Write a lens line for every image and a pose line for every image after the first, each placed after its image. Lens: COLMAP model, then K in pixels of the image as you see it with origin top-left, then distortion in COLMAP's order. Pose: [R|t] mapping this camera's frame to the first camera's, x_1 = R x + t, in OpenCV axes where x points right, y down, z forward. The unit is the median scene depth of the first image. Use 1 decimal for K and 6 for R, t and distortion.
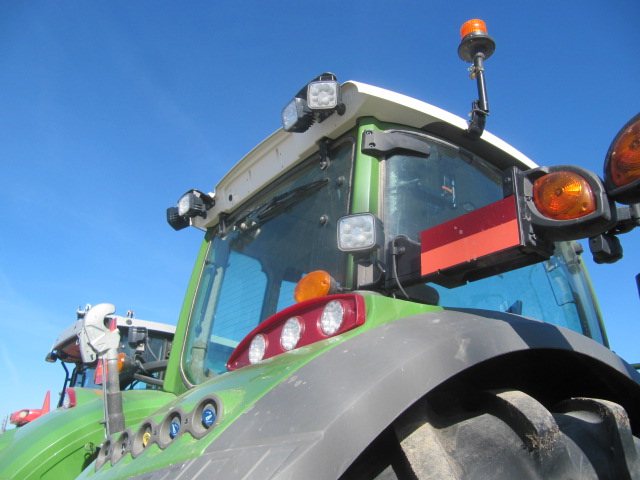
lens RADIAL K [[520.2, 0, 320.0], [0, 520.2, 240.0], [0, 0, 1]] dist [-0.060140, 0.050719]
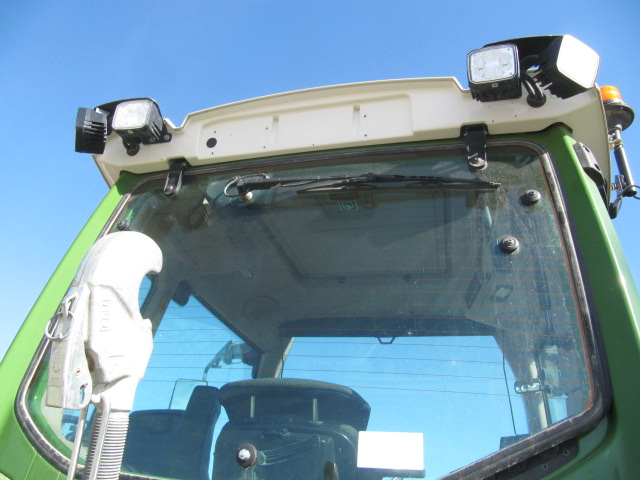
lens RADIAL K [[520.2, 0, 320.0], [0, 520.2, 240.0], [0, 0, 1]] dist [-0.060140, 0.050719]
pose [[0.790482, 0.370537, 0.487688, -0.316522], [-0.314027, 0.928815, -0.196698, 0.099502], [-0.525856, 0.002339, 0.850570, 0.415463]]
